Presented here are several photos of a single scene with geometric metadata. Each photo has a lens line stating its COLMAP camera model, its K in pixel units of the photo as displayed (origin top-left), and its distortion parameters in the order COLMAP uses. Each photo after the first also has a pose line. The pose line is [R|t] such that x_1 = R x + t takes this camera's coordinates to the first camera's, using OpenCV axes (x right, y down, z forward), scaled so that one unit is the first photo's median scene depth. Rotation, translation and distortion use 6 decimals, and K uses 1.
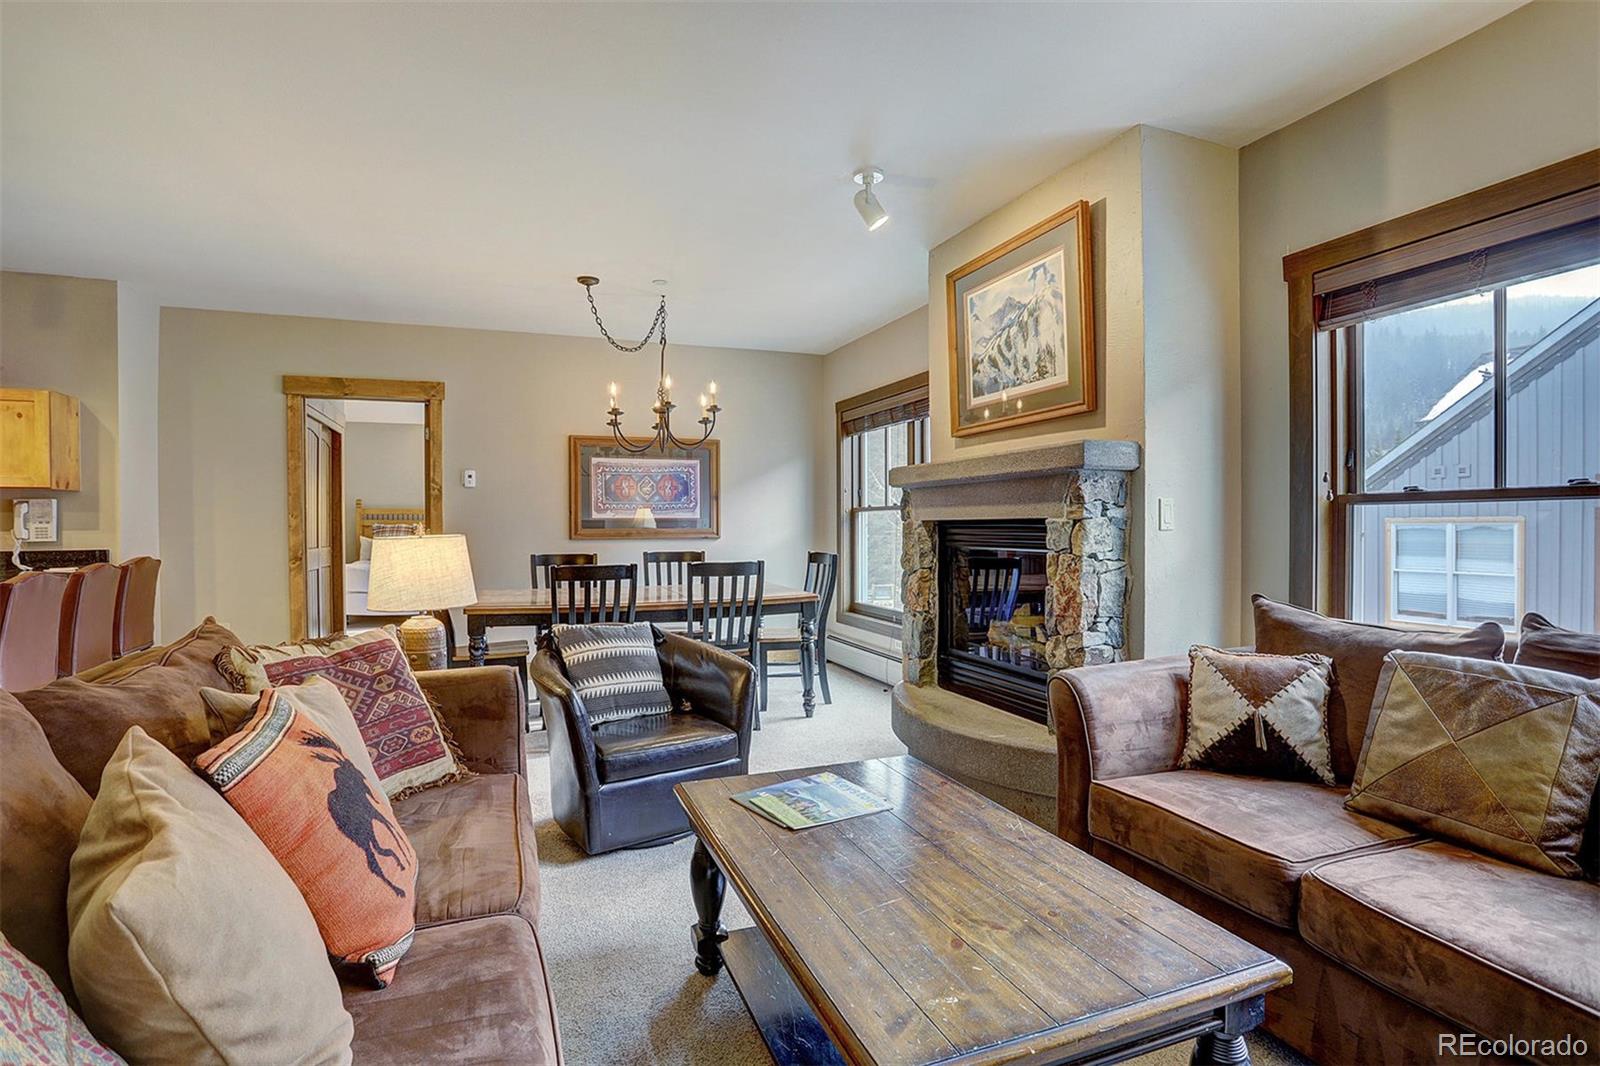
lens RADIAL K [[804.5, 0, 793.6], [0, 804.5, 532.0], [0, 0, 1]] dist [-0.040316, 0.007781]
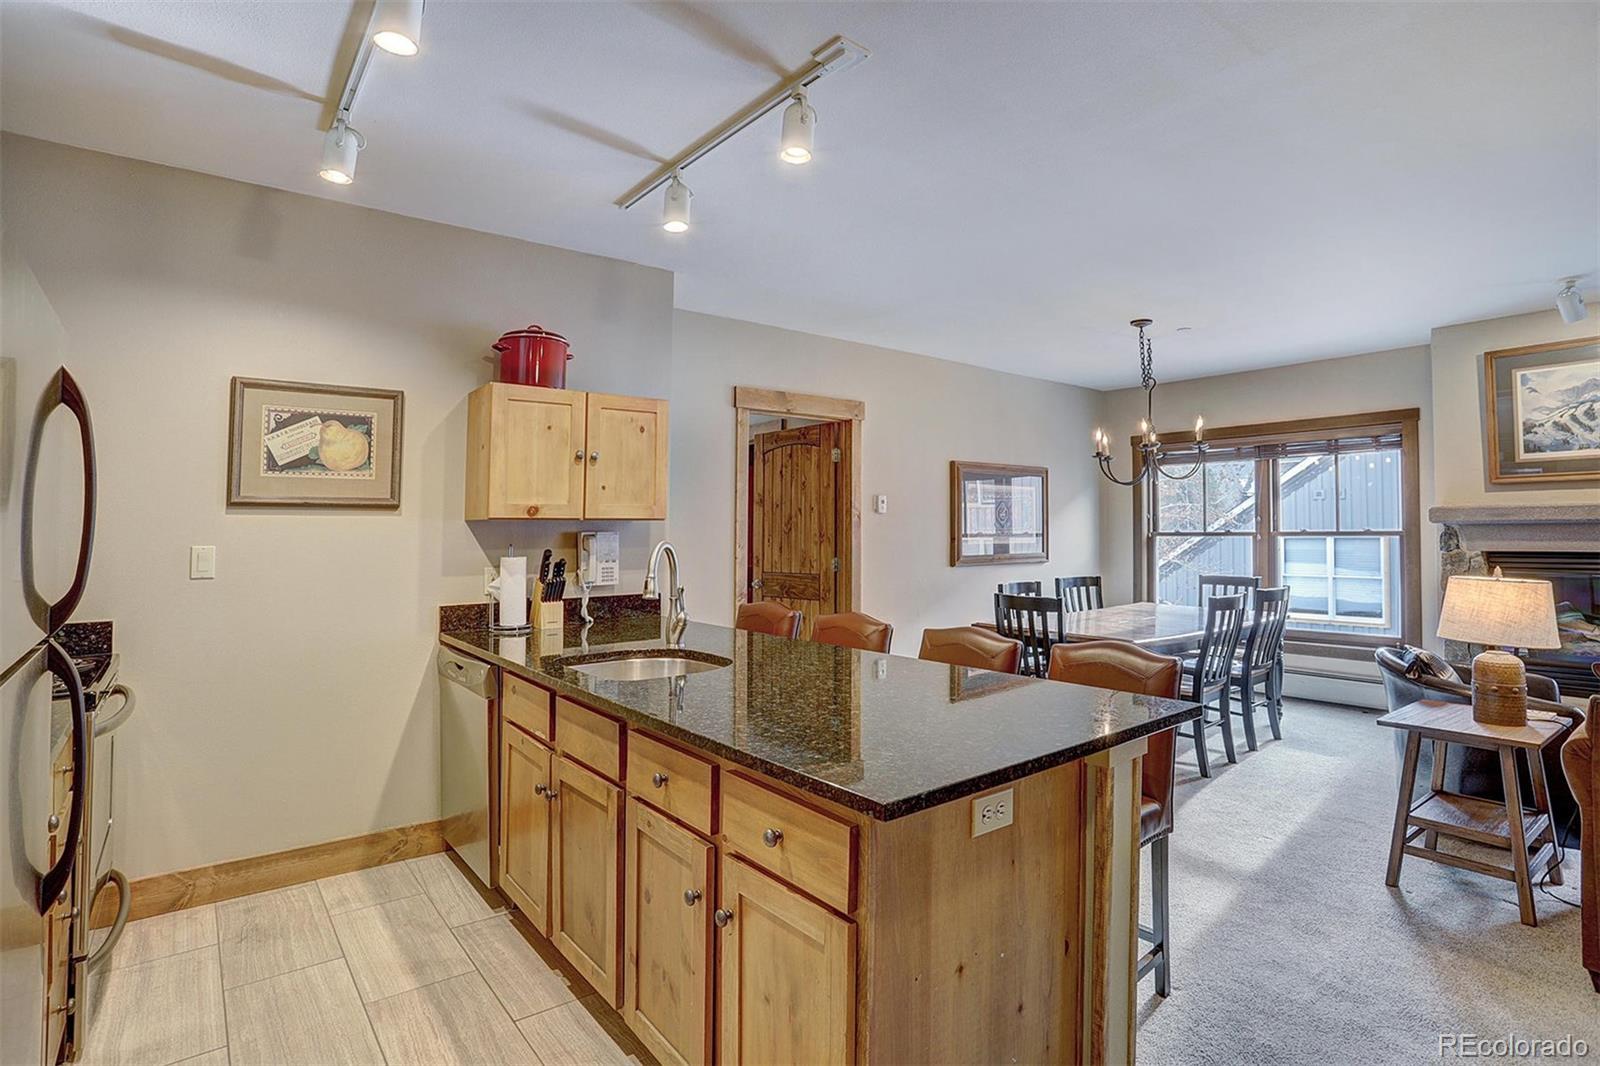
lens RADIAL K [[804.5, 0, 798.4], [0, 804.5, 525.8], [0, 0, 1]] dist [-0.040316, 0.007781]
pose [[0.953831, 0.000360, 0.300345, -1.020268], [0.005141, 0.999833, -0.017526, -0.032964], [-0.300301, 0.018261, 0.953670, 0.154213]]
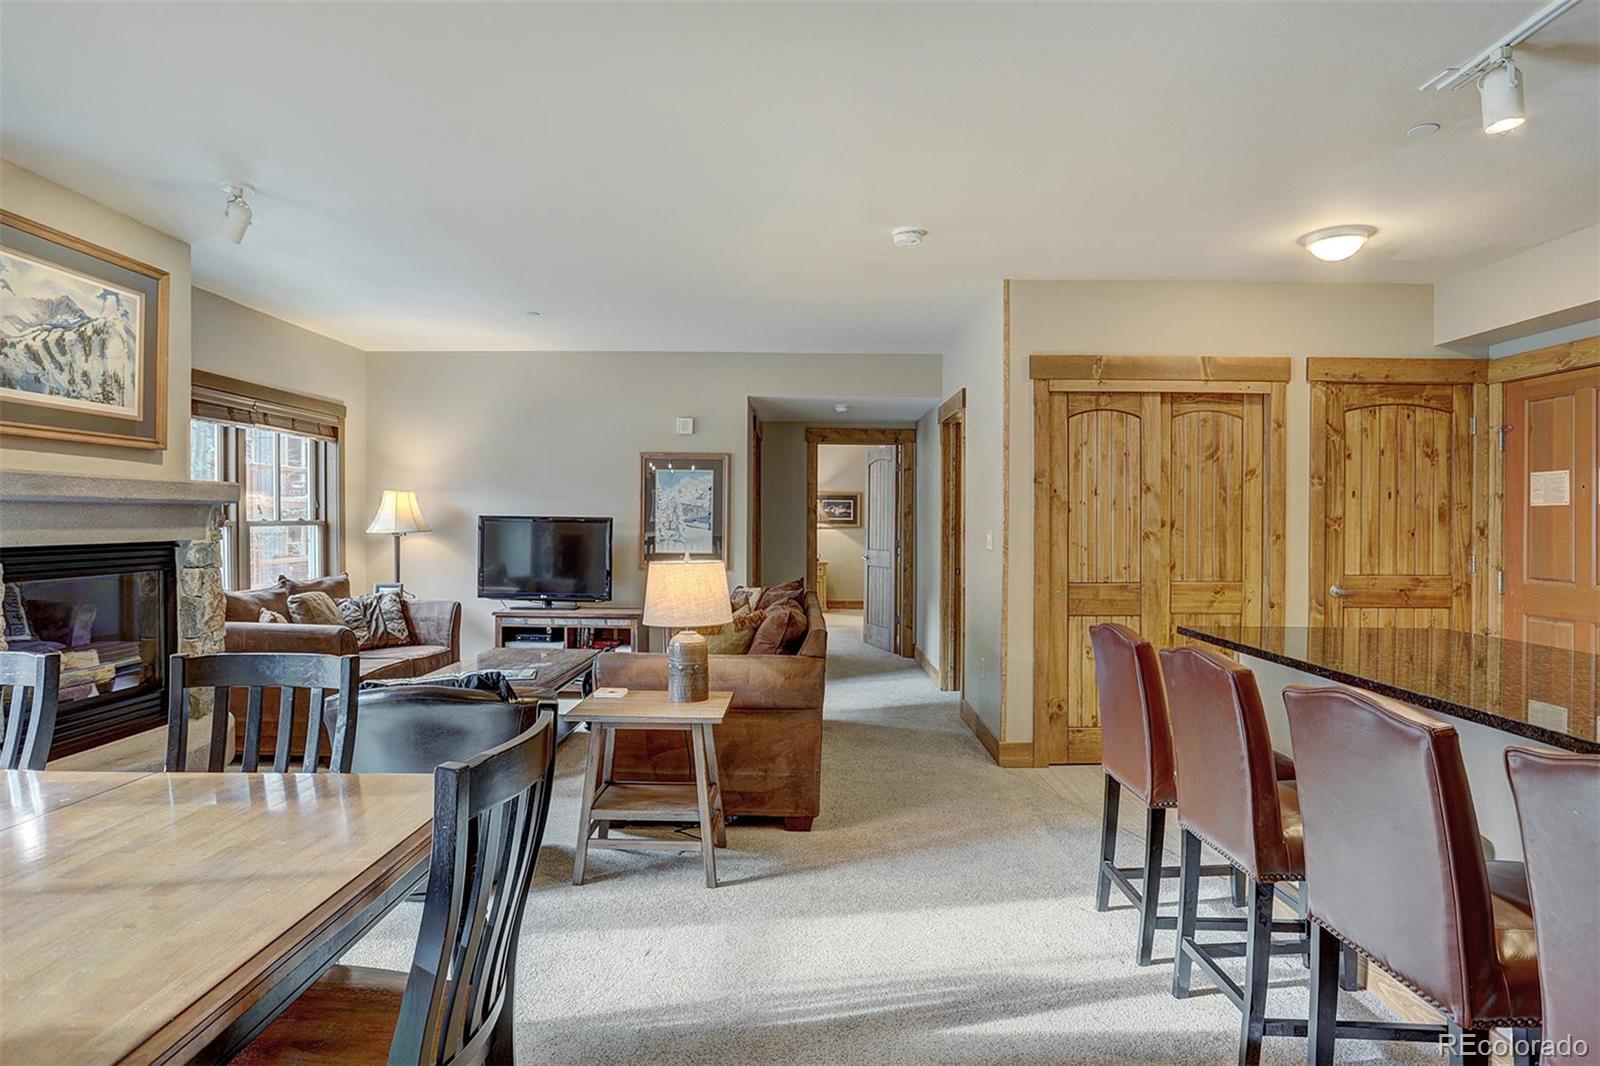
lens RADIAL K [[917.9, 0, 805.1], [0, 917.9, 531.0], [0, 0, 1]] dist [0.005746, 0.001208]
pose [[-0.938760, -0.018587, 0.344070, -0.673379], [-0.010960, 0.999650, 0.024098, -0.049270], [-0.344398, 0.018851, -0.938635, 1.307918]]
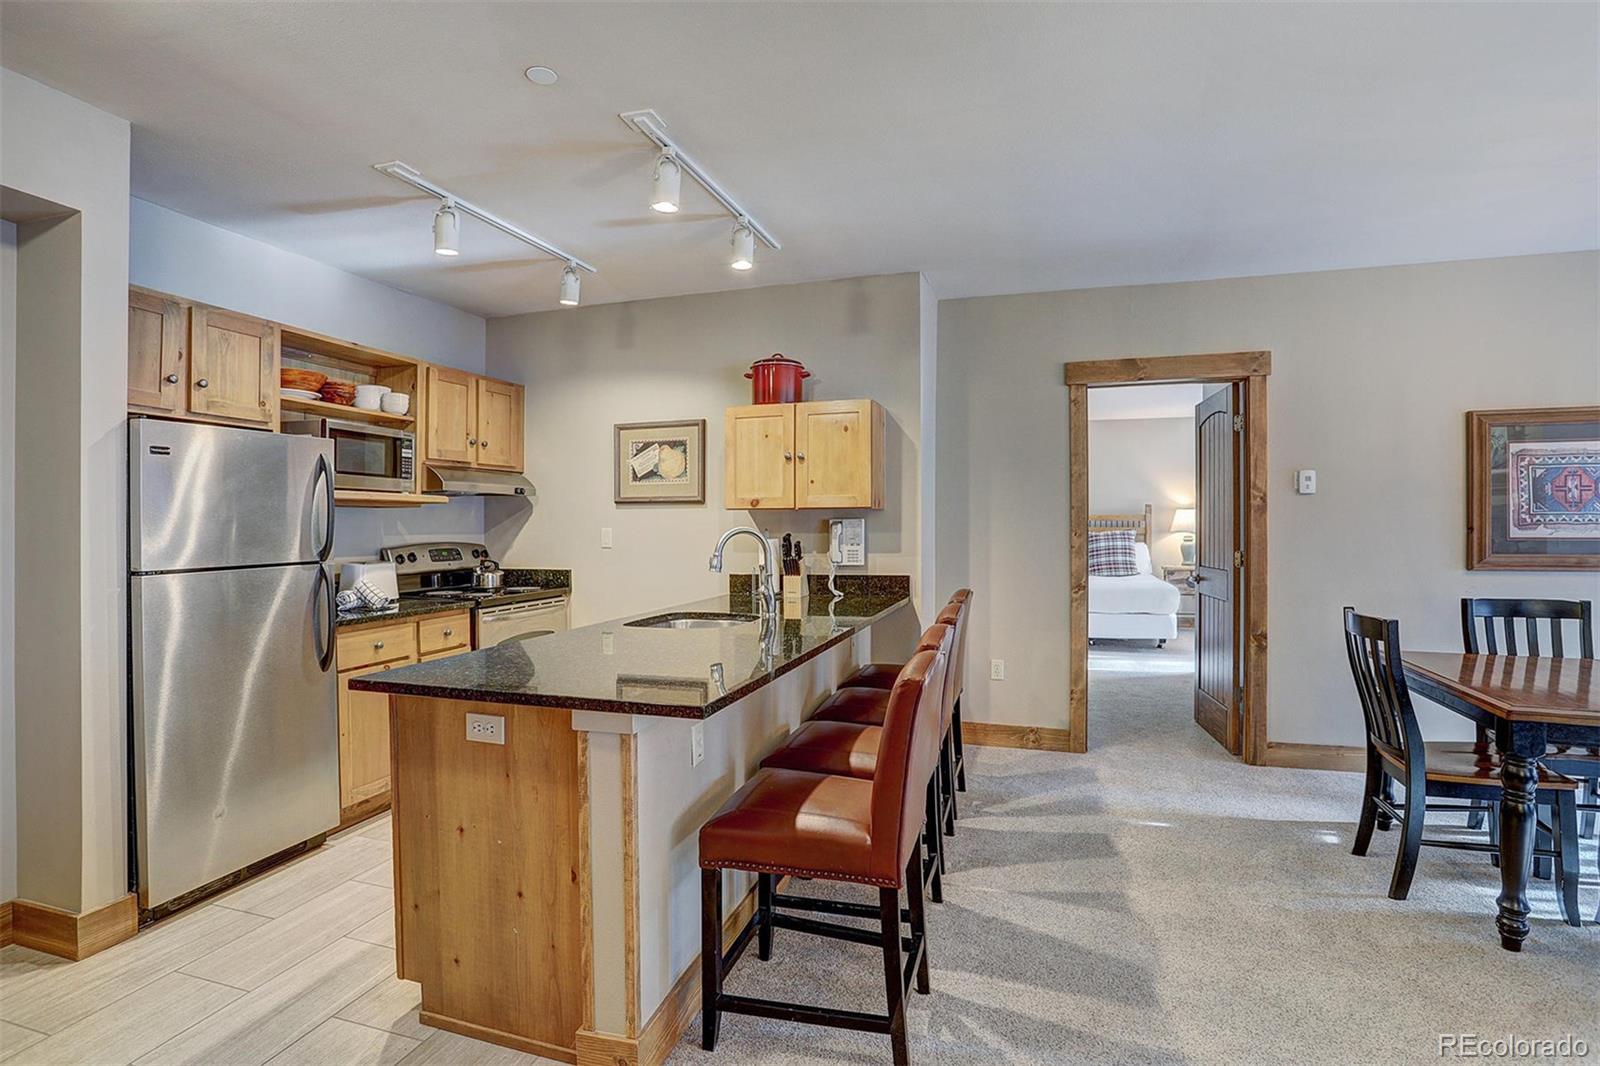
lens RADIAL K [[804.5, 0, 790.1], [0, 804.5, 531.4], [0, 0, 1]] dist [-0.040316, 0.007781]
pose [[0.791419, 0.003628, -0.611263, -0.440917], [-0.003541, 0.999993, 0.001351, -0.028498], [0.611264, 0.001096, 0.791426, 0.202922]]
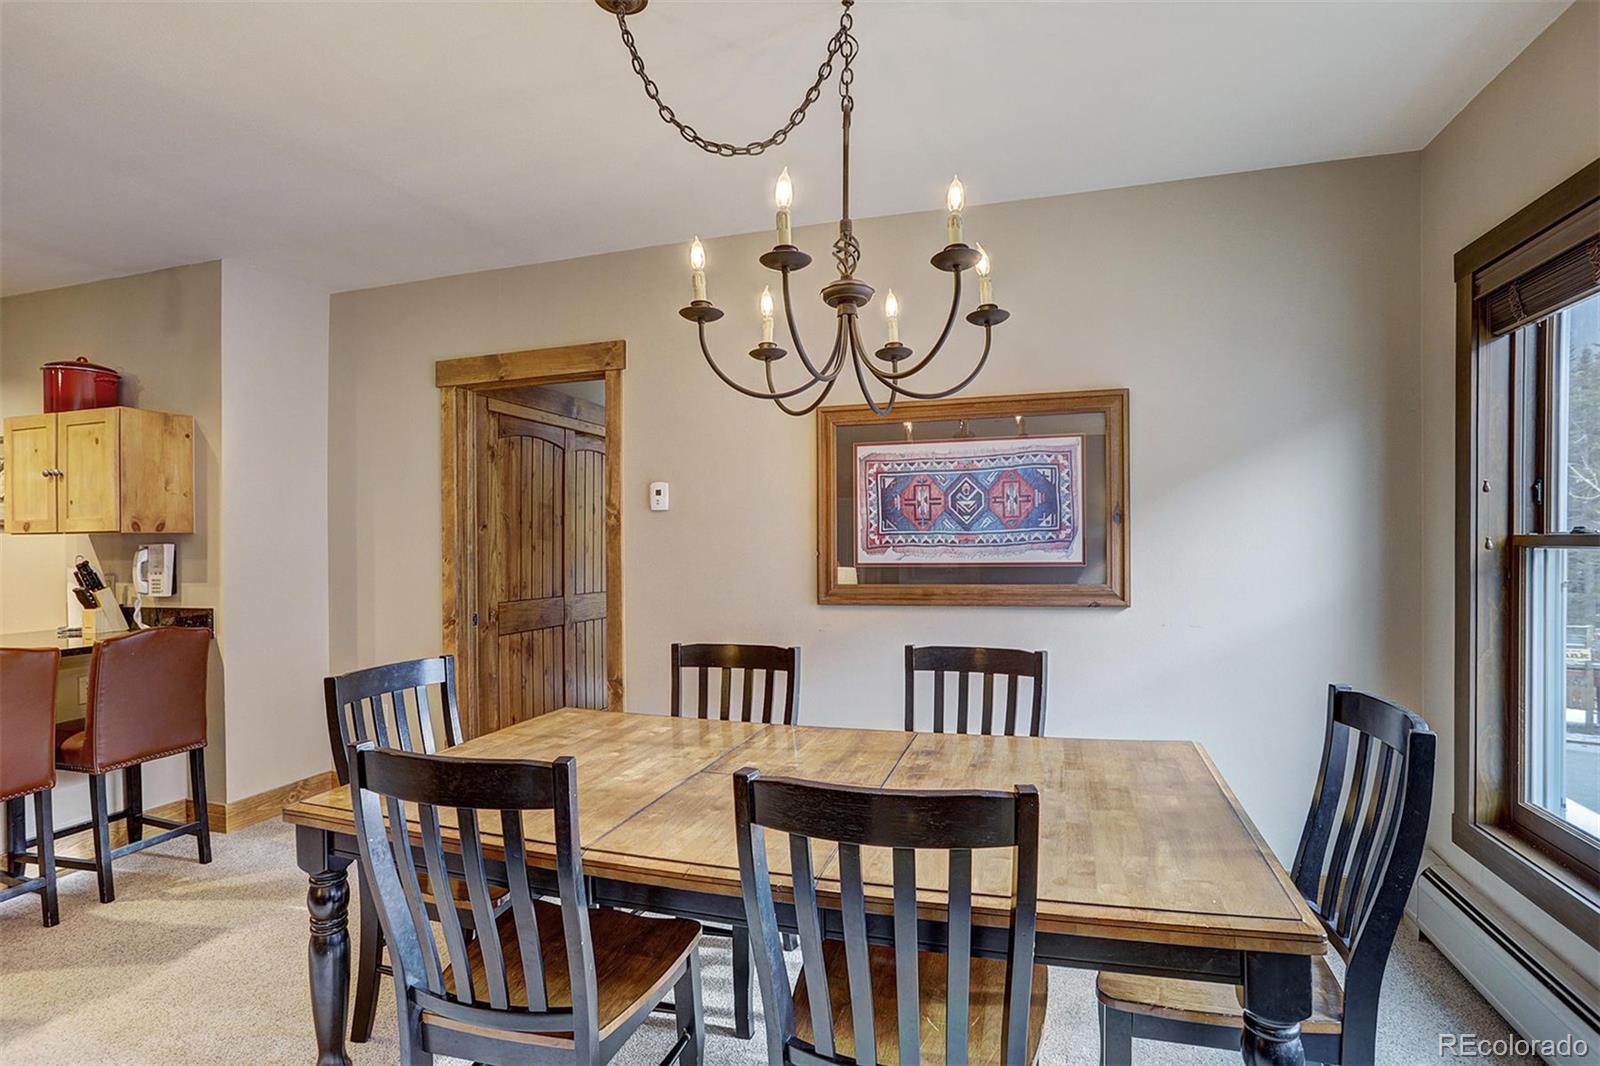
lens RADIAL K [[804.5, 0, 796.9], [0, 804.5, 538.7], [0, 0, 1]] dist [-0.040316, 0.007781]
pose [[0.784799, -0.007823, -0.619701, 0.054599], [0.001965, 0.999947, -0.010133, -0.037920], [0.619747, 0.006735, 0.784773, 0.767124]]
